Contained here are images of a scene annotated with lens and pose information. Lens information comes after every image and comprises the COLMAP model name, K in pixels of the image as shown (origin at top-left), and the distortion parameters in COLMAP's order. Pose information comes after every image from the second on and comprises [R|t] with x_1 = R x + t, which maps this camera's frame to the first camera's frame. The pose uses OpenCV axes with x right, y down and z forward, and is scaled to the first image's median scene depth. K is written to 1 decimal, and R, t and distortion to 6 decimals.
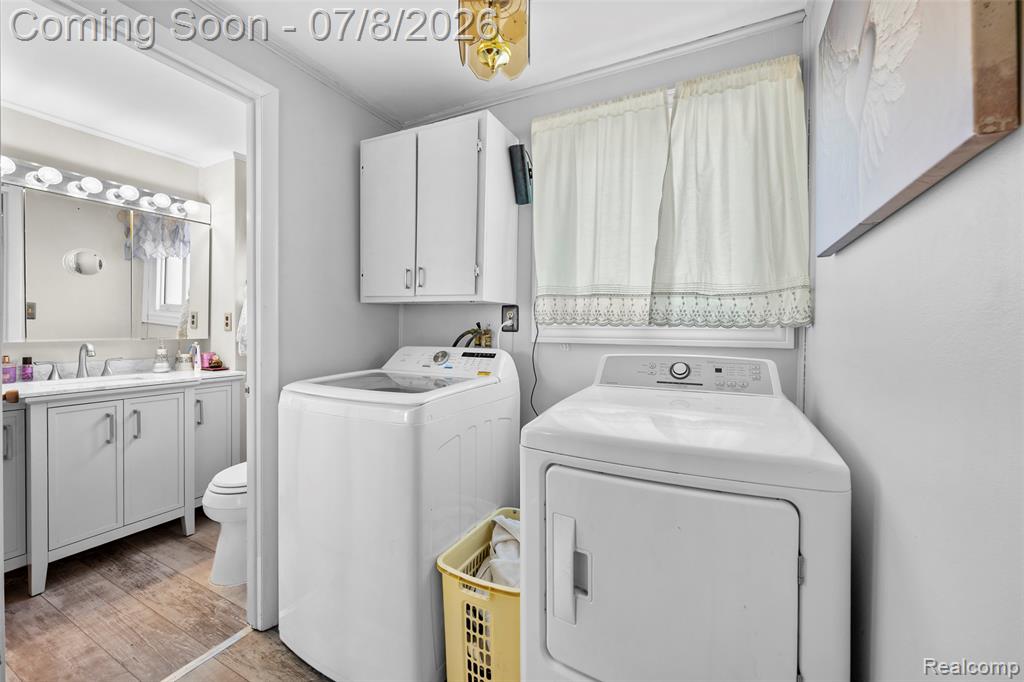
lens RADIAL K [[409.5, 0, 510.2], [0, 409.5, 334.9], [0, 0, 1]] dist [-0.000035, -0.000048]
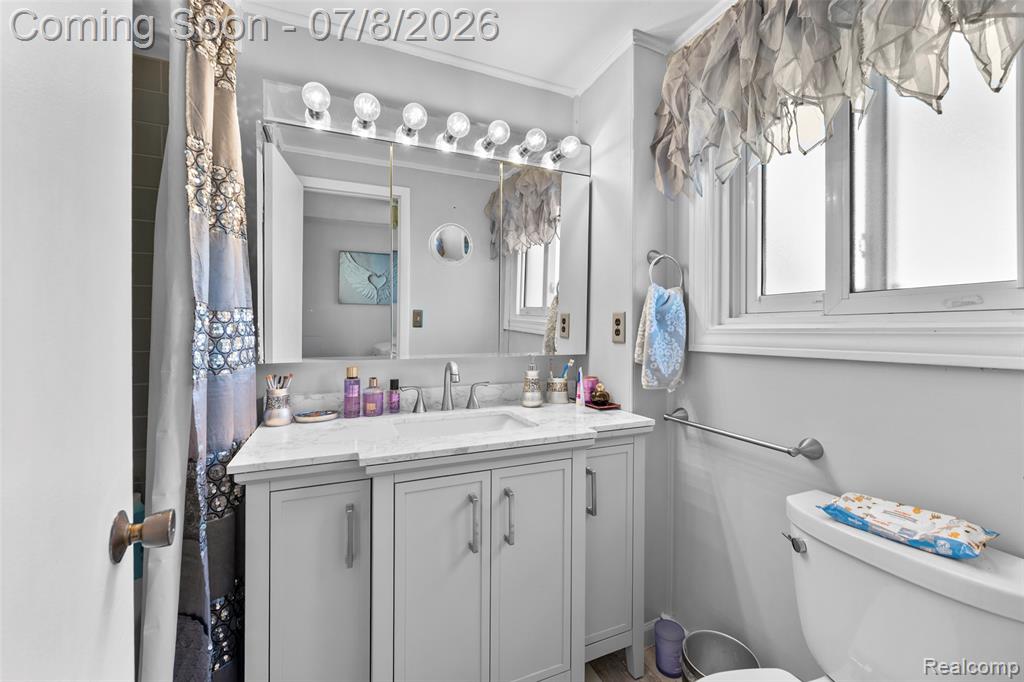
lens RADIAL K [[409.9, 0, 515.3], [0, 409.9, 328.7], [0, 0, 1]] dist [-0.000598, -0.000257]
pose [[0.773312, -0.010712, -0.633935, -0.443759], [-0.004945, 0.999725, -0.022925, -0.016981], [0.634006, 0.020863, 0.773046, 0.461215]]
